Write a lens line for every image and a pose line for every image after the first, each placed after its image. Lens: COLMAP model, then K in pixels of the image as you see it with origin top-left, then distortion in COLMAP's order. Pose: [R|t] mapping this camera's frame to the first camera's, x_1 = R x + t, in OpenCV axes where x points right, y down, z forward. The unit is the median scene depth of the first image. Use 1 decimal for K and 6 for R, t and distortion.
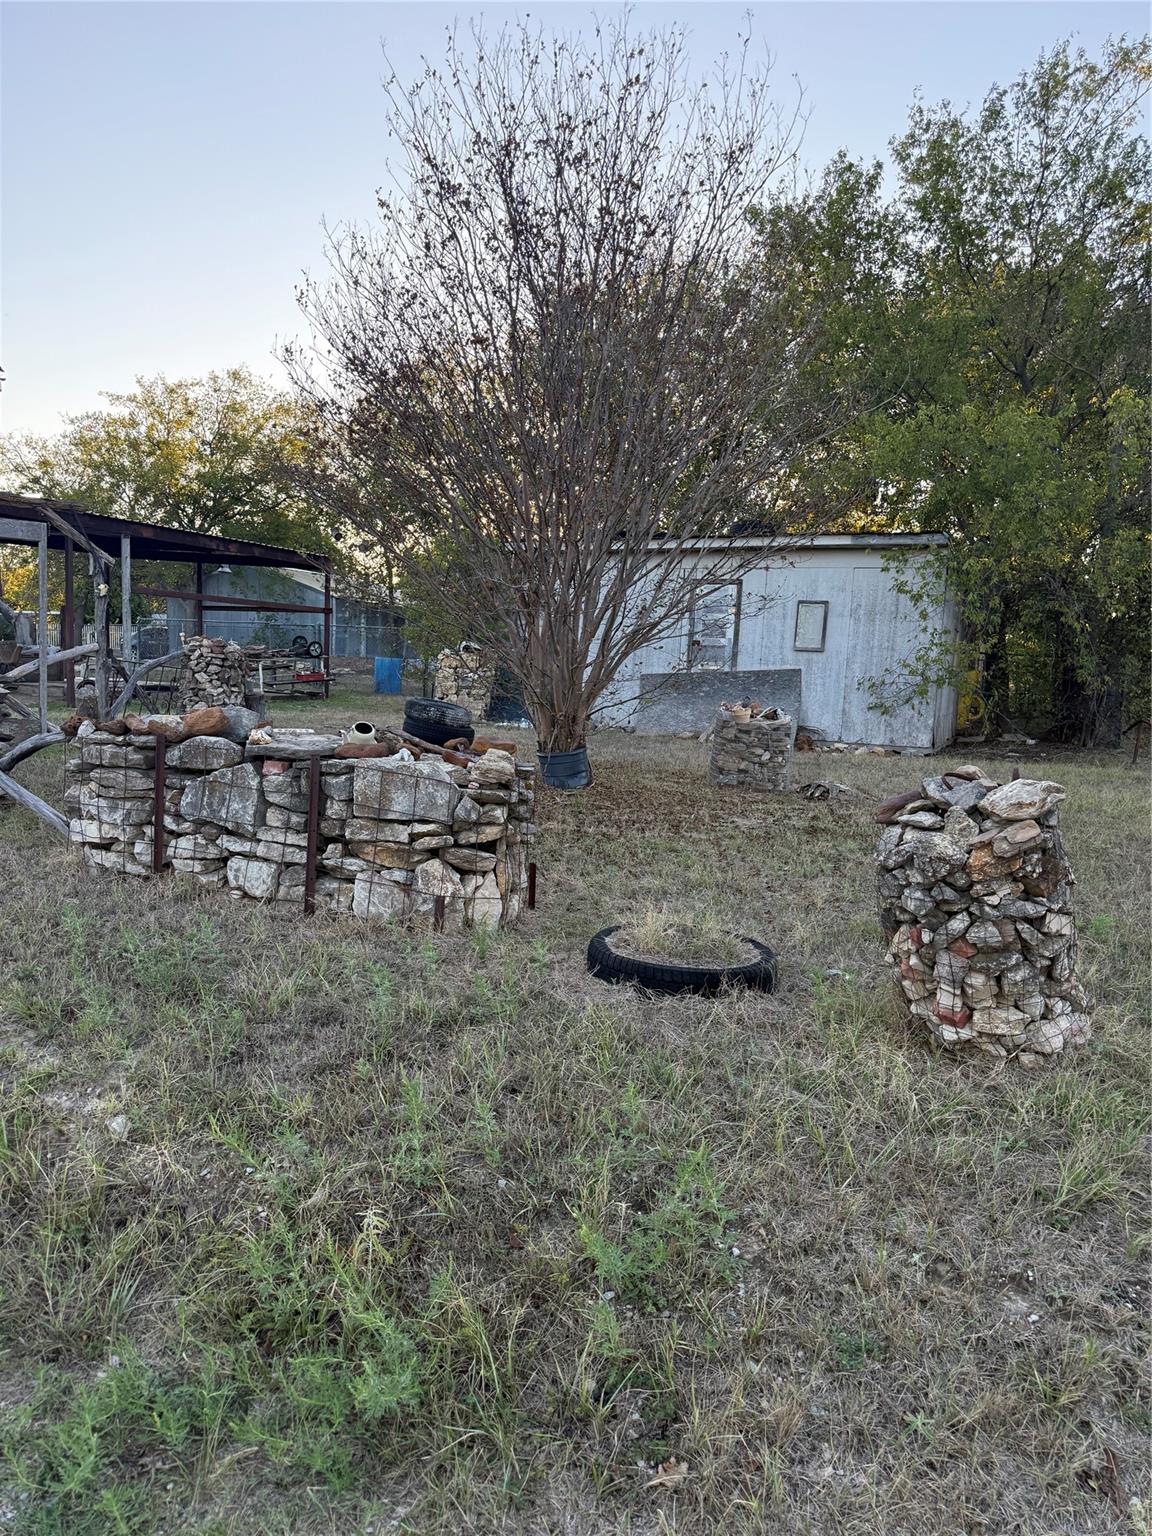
lens RADIAL K [[1072.0, 0, 575.5], [0, 1072.0, 769.8], [0, 0, 1]] dist [0.024803, -0.015592]
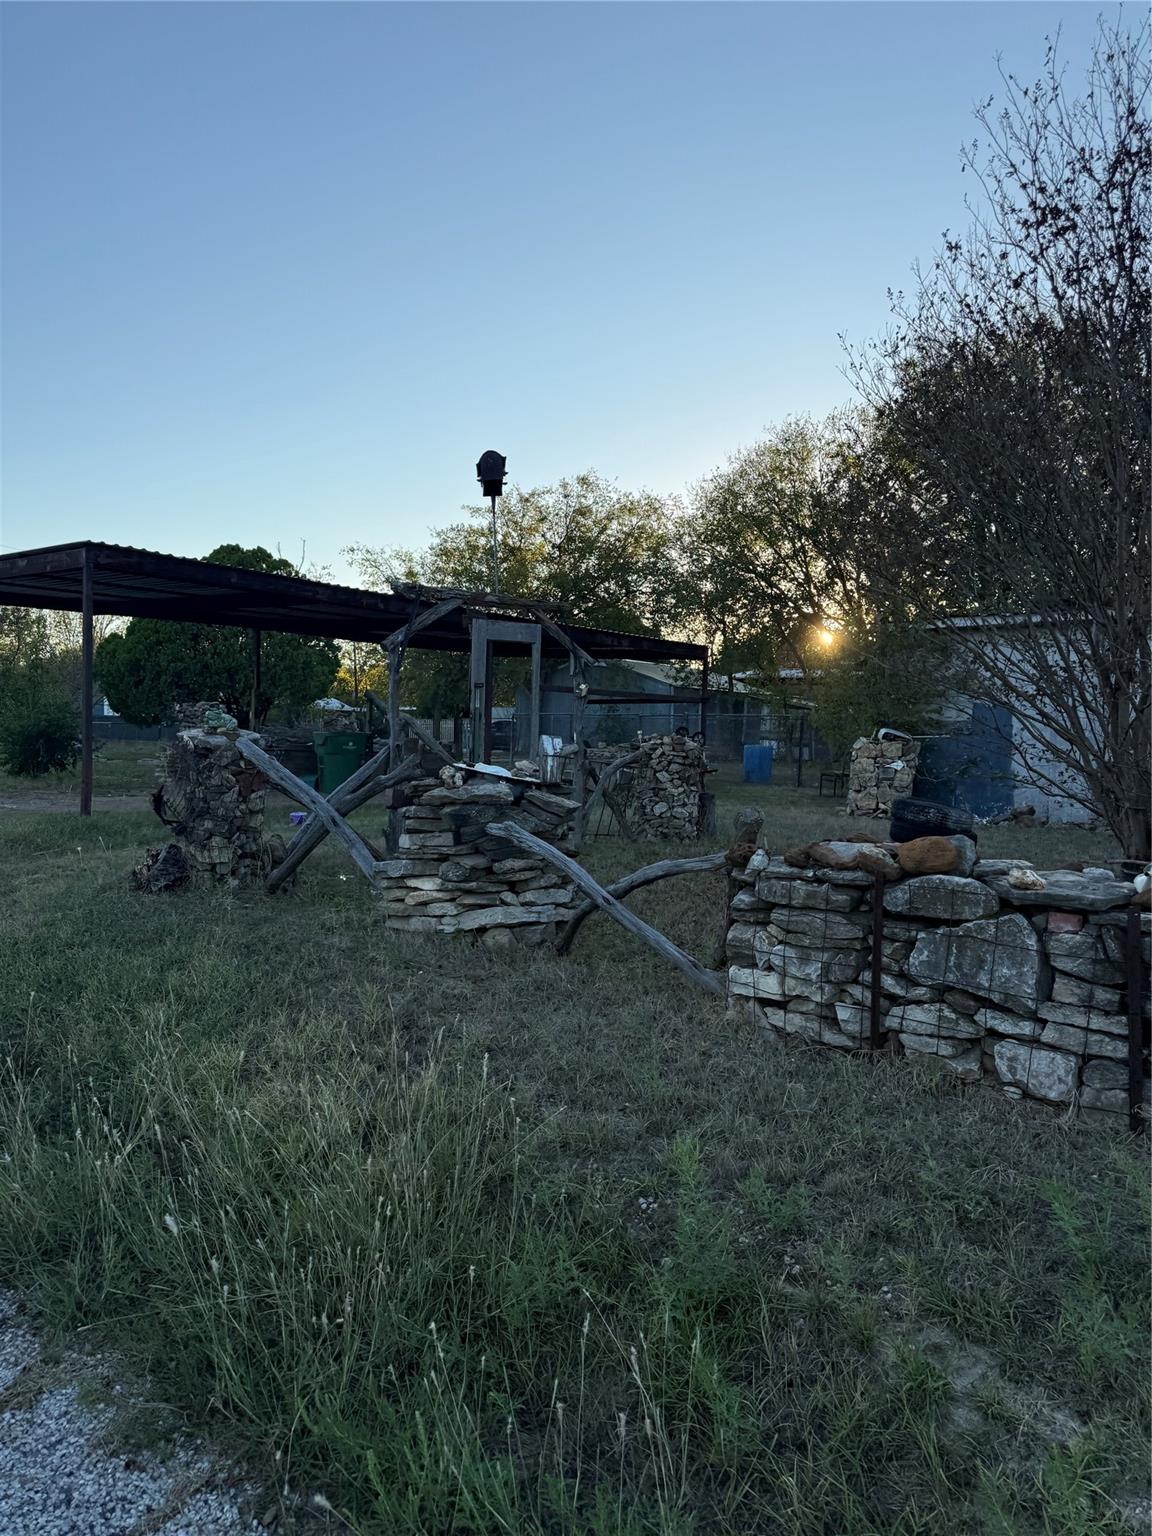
lens RADIAL K [[1072.0, 0, 575.9], [0, 1072.0, 767.2], [0, 0, 1]] dist [0.024803, -0.015592]
pose [[0.961142, -0.006172, -0.275986, -0.370159], [-0.016488, 0.996682, -0.079712, -0.041252], [0.275562, 0.081165, 0.957851, 0.168577]]
